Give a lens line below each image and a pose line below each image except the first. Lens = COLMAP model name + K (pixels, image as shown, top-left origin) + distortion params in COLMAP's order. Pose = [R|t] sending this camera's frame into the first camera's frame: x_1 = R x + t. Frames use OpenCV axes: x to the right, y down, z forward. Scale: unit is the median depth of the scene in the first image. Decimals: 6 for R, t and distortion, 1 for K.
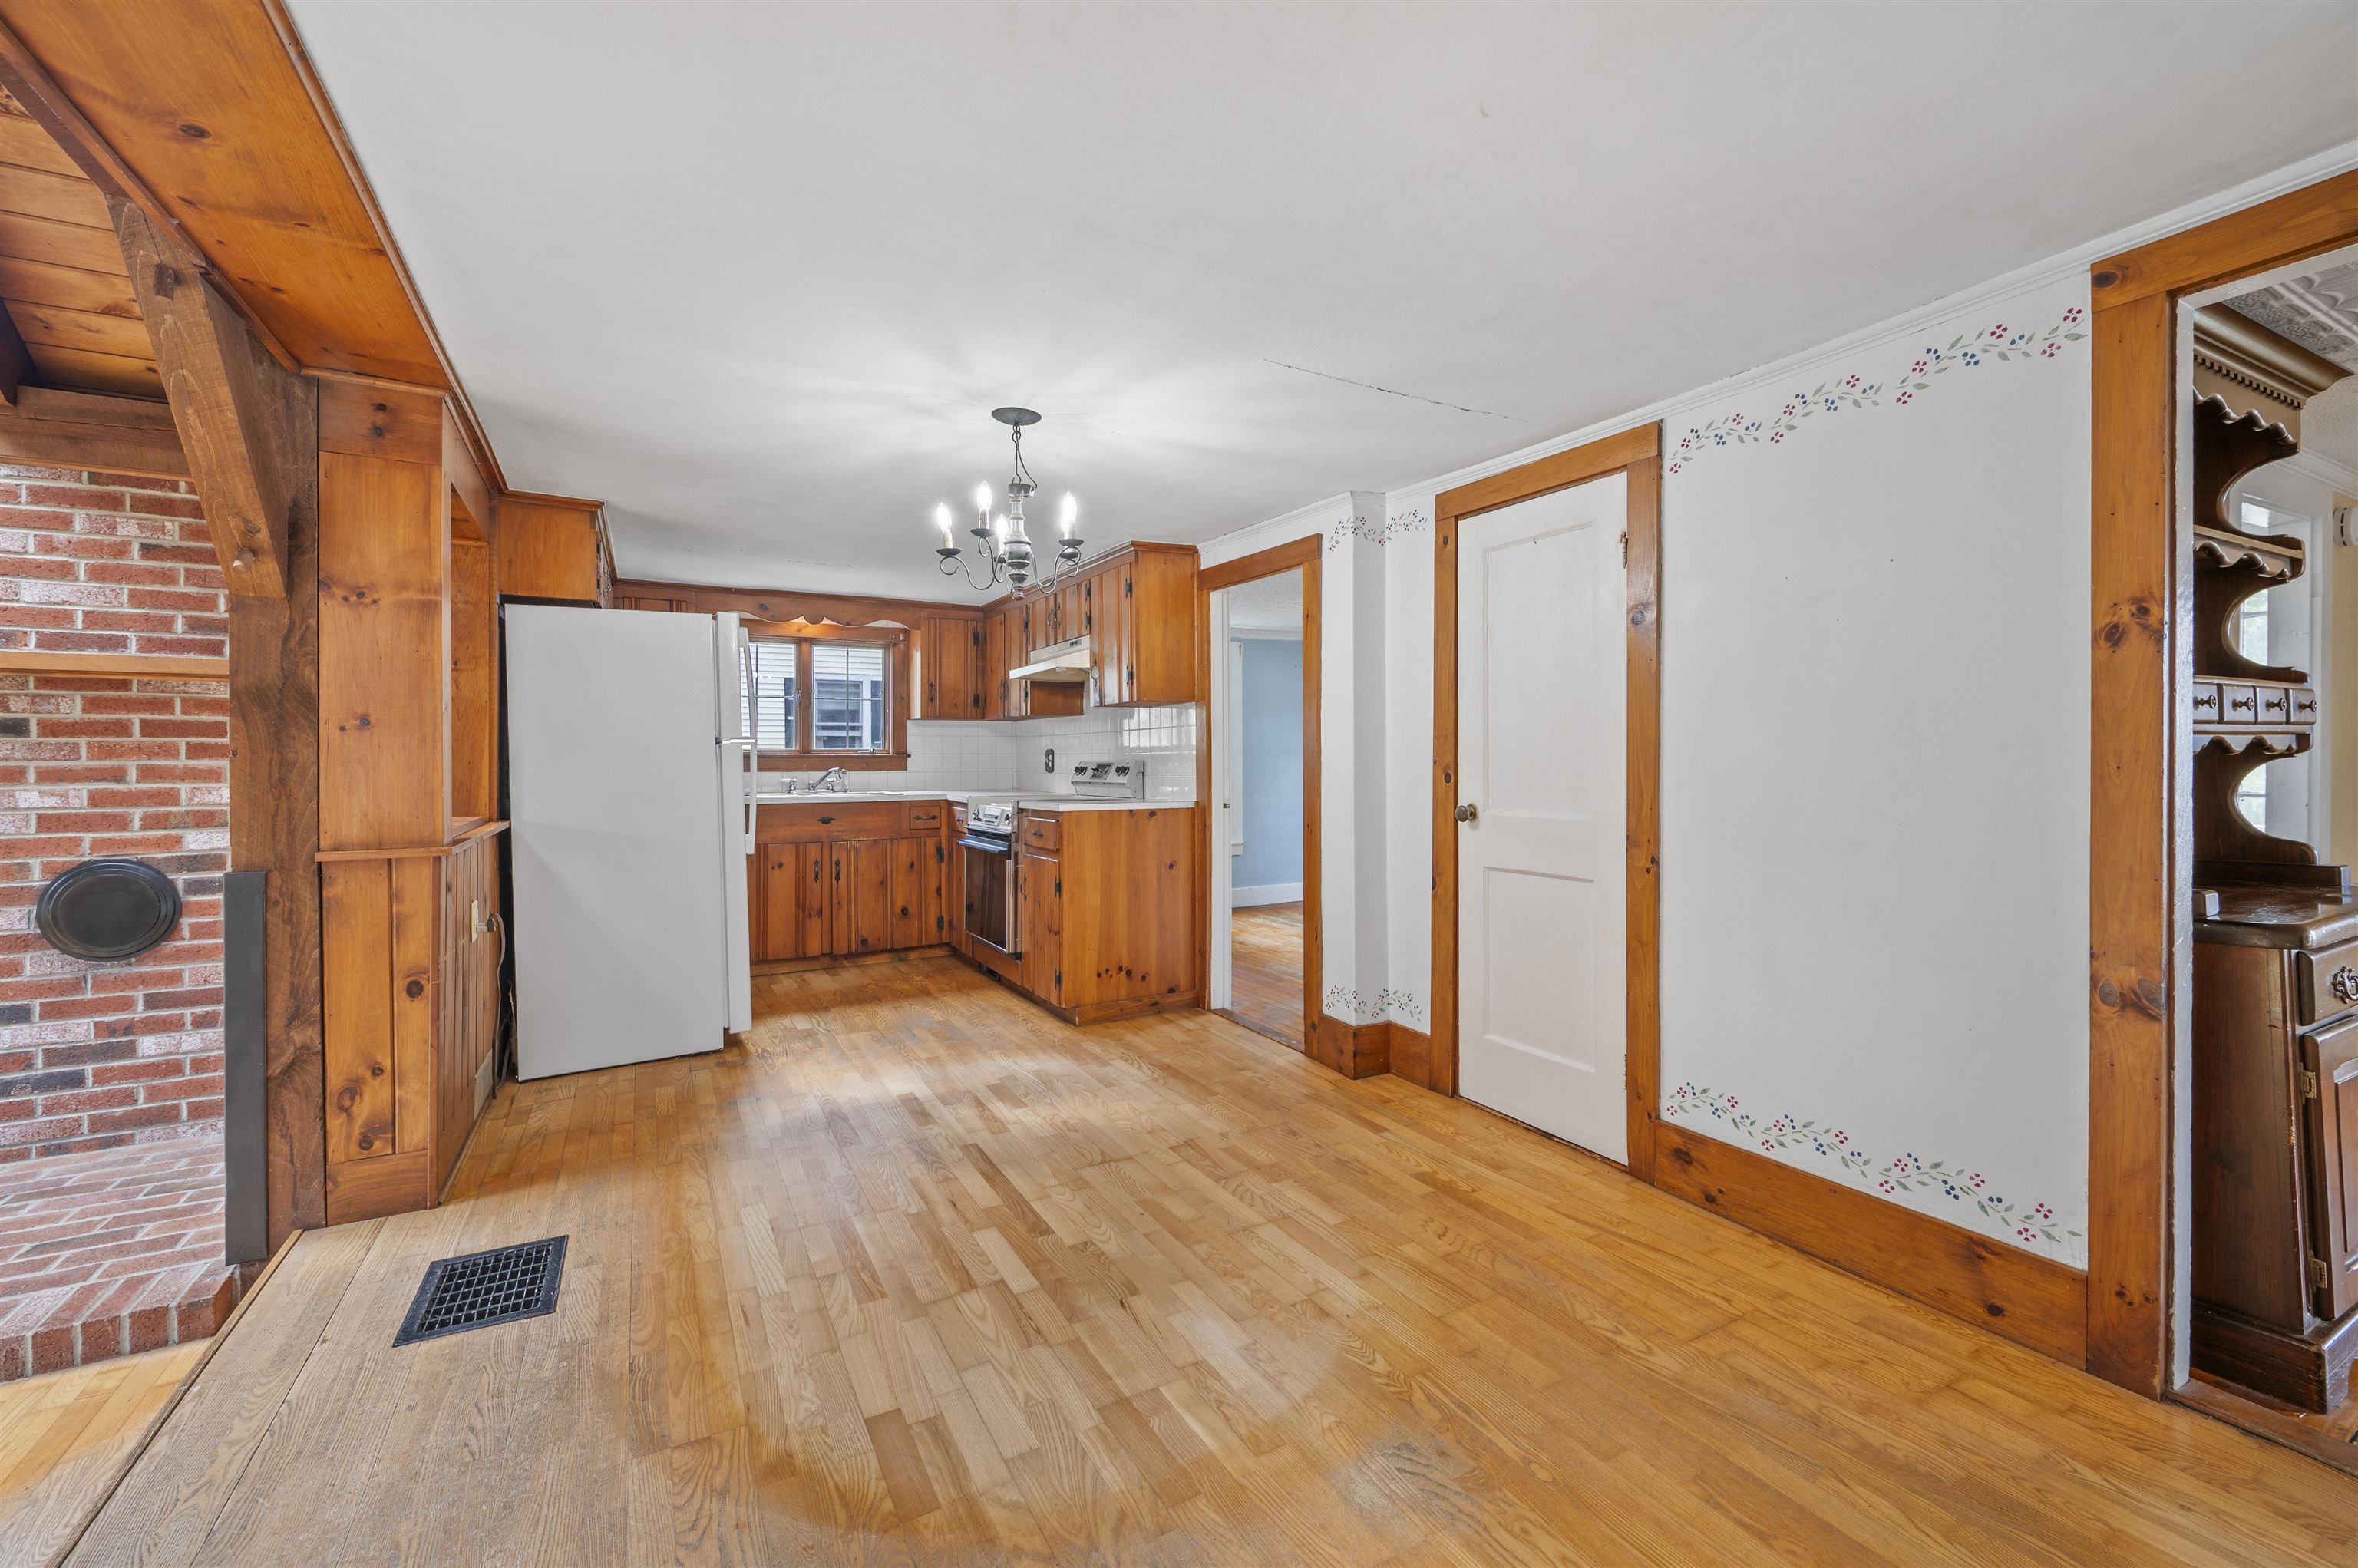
lens RADIAL K [[988.9, 0, 1184.1], [0, 988.9, 761.0], [0, 0, 1]] dist [0.001853, 0.000136]
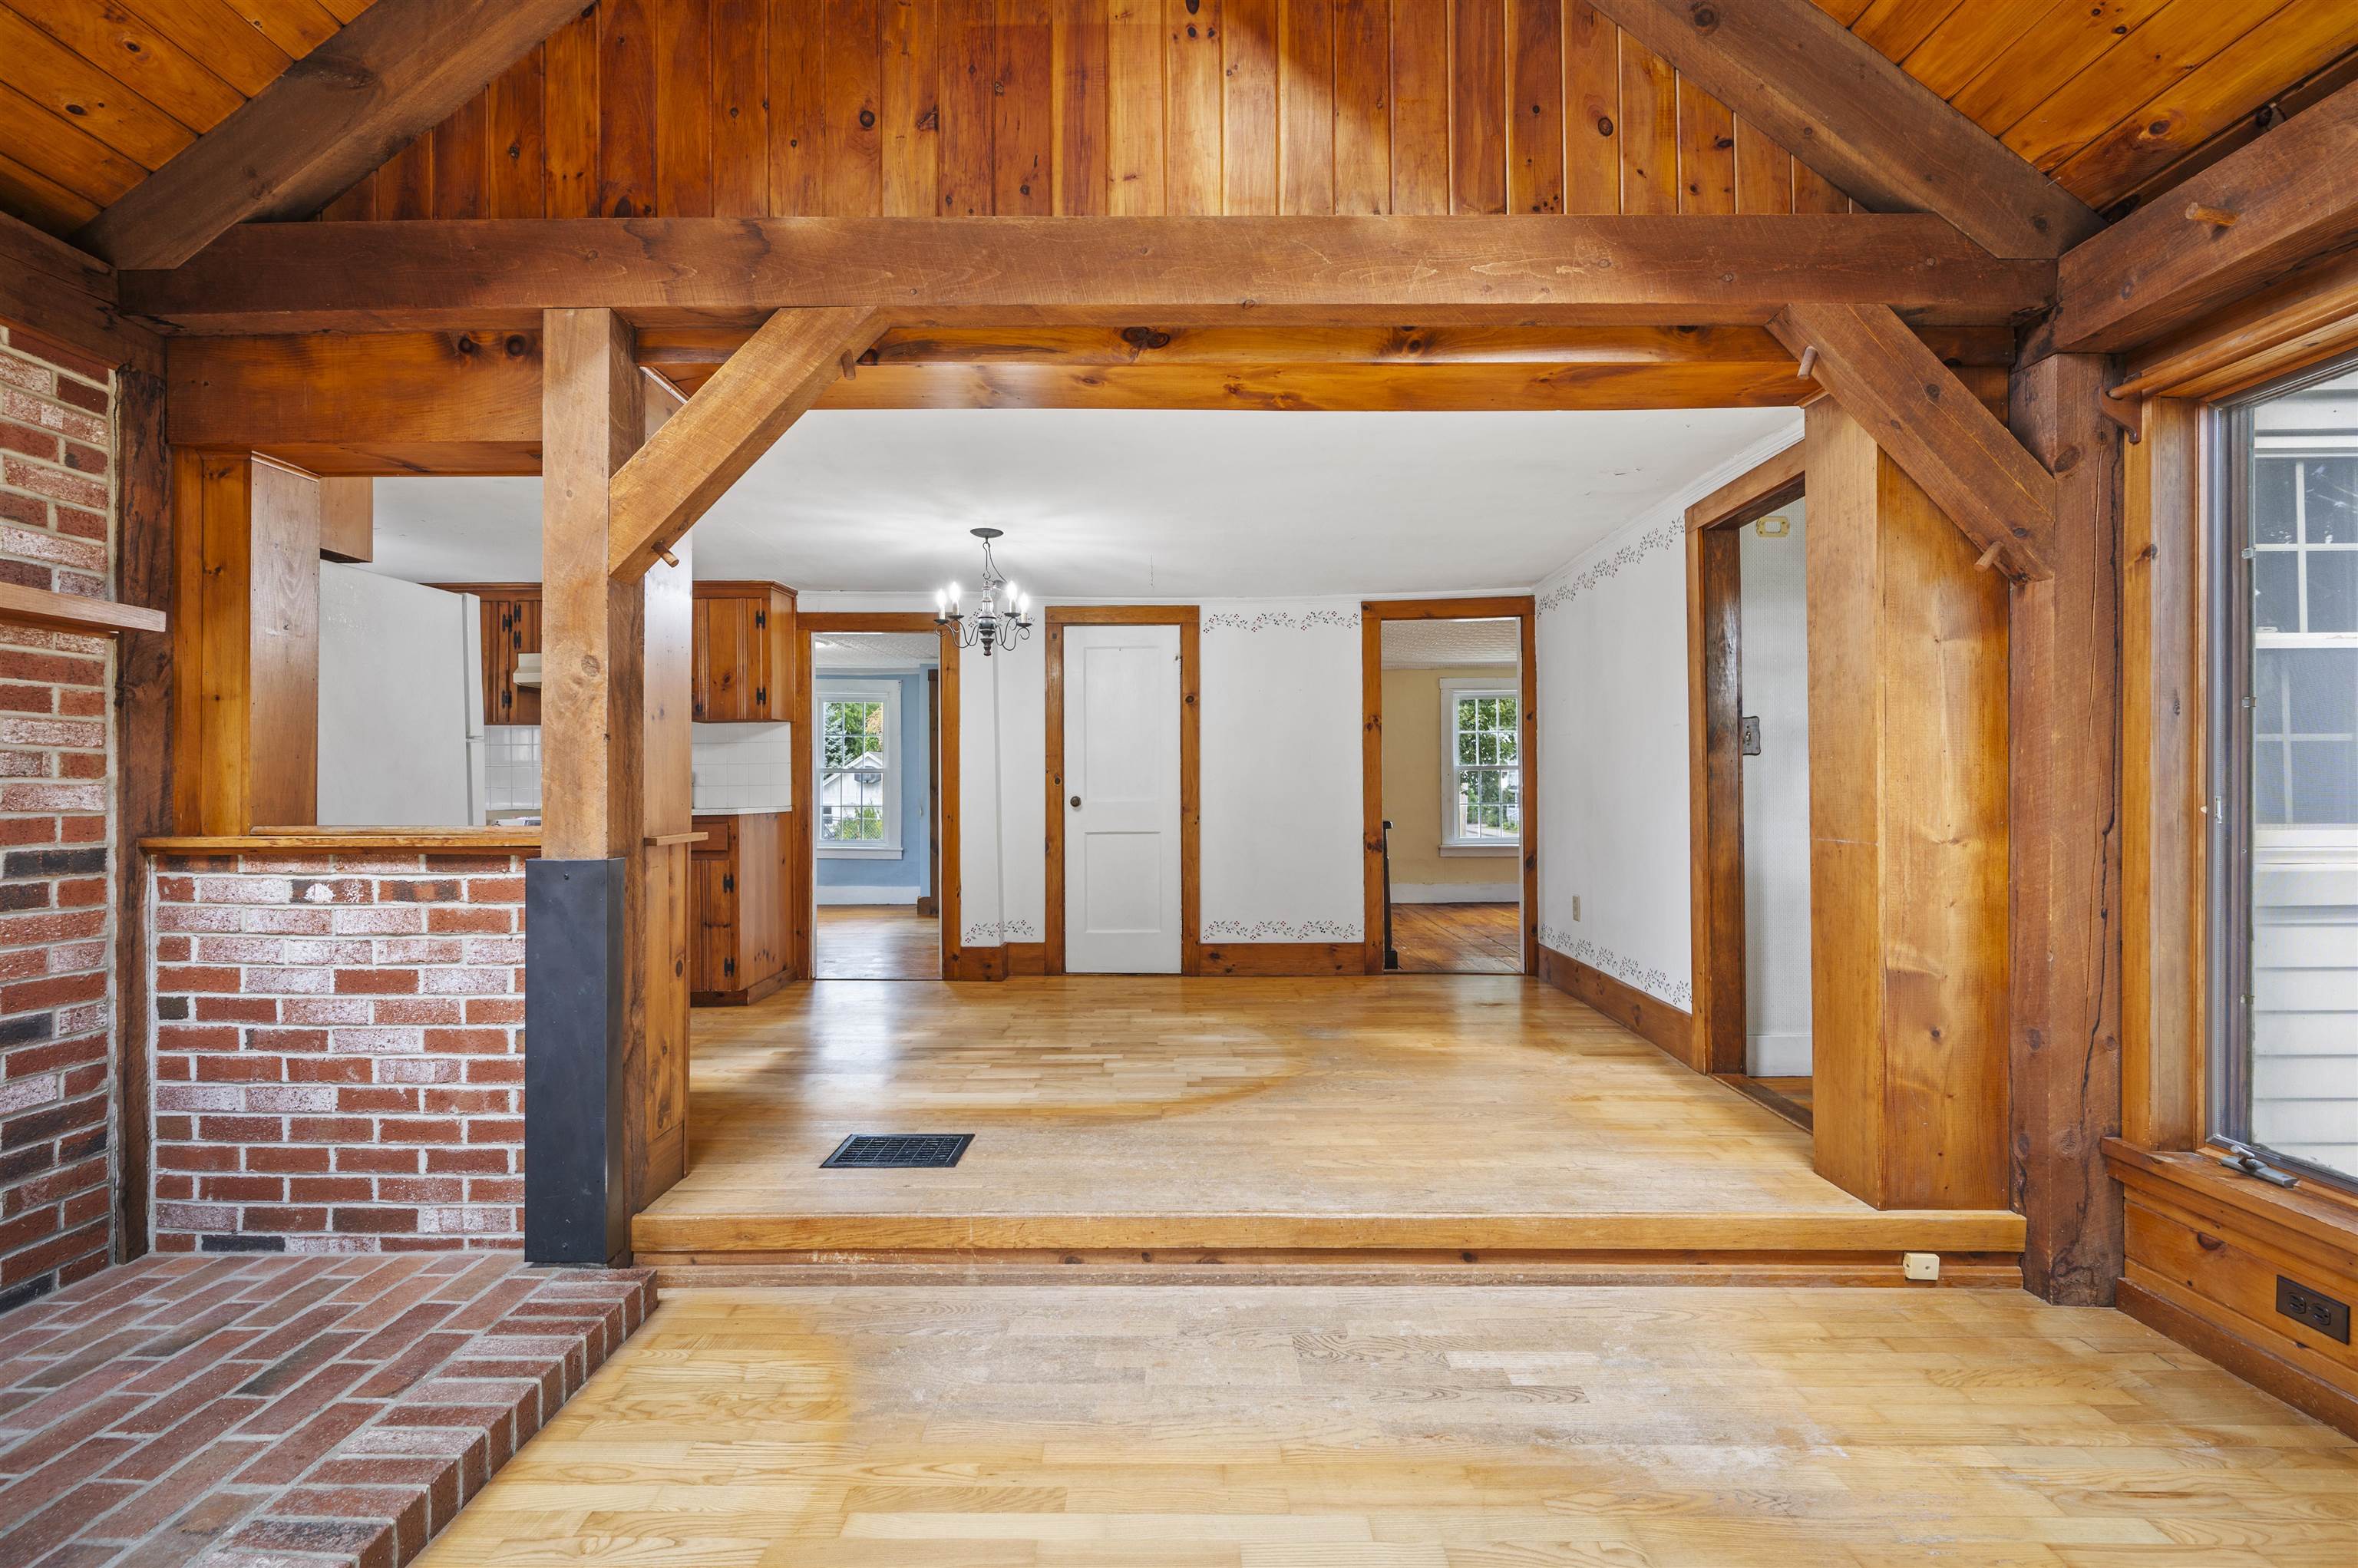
lens RADIAL K [[1005.7, 0, 1179.3], [0, 1005.7, 782.3], [0, 0, 1]] dist [0.002385, 0.000140]
pose [[0.484268, 0.004121, 0.874910, -1.109084], [0.006943, 0.999939, -0.008553, 0.034864], [-0.874892, 0.010216, 0.484210, 0.014638]]
